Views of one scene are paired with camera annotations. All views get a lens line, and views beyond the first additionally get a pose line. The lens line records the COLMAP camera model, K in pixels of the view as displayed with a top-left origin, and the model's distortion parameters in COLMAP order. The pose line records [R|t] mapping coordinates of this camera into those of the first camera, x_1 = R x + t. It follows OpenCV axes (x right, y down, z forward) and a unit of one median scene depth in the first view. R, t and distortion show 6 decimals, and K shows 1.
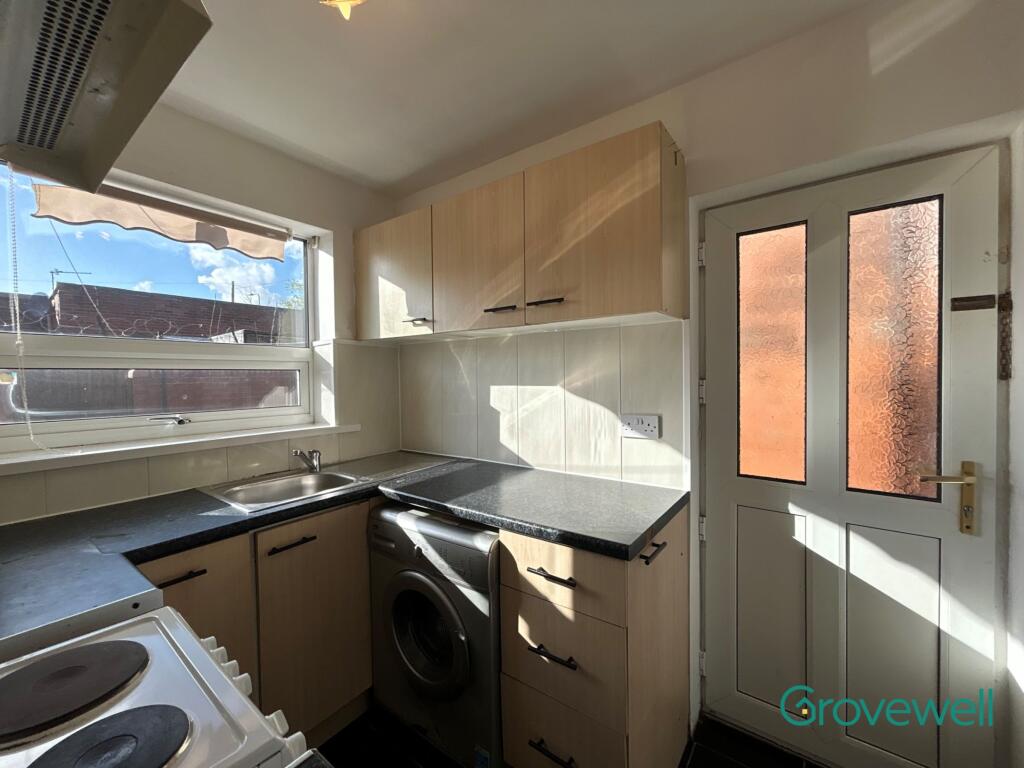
lens RADIAL K [[413.3, 0, 509.4], [0, 413.3, 386.8], [0, 0, 1]] dist [-0.003326, 0.001130]
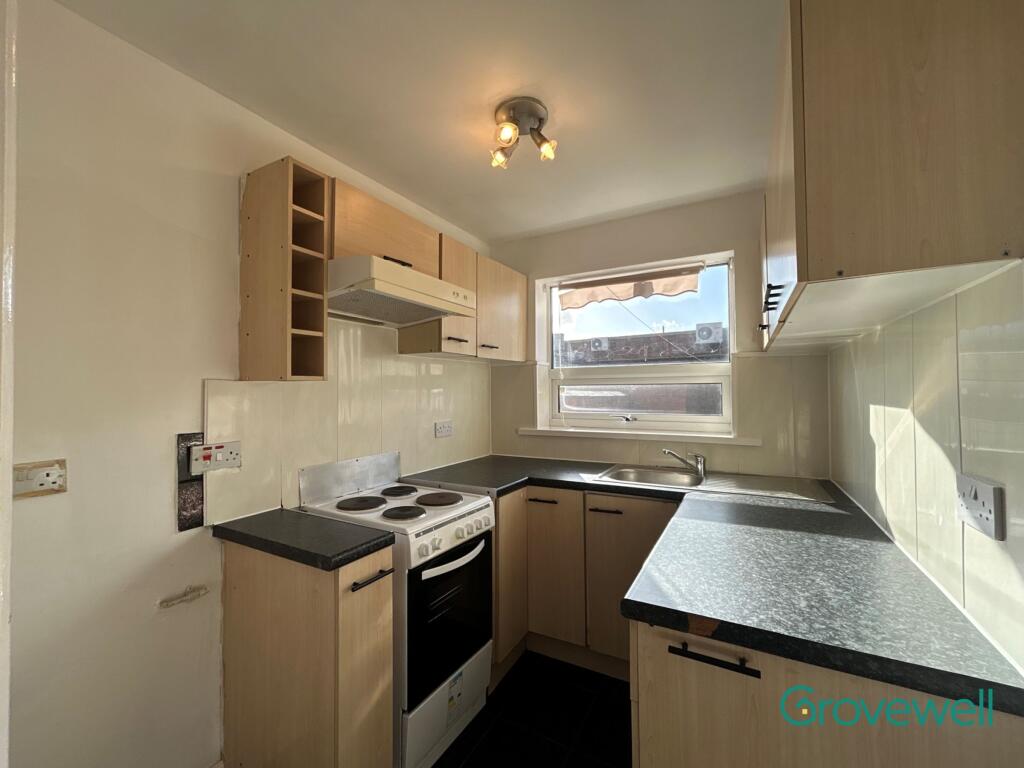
lens RADIAL K [[413.3, 0, 511.7], [0, 413.3, 381.9], [0, 0, 1]] dist [-0.003326, 0.001130]
pose [[0.133075, -0.009342, -0.991062, 0.612447], [-0.019830, 0.999730, -0.012086, -0.022533], [0.990908, 0.021261, 0.132854, 0.364567]]
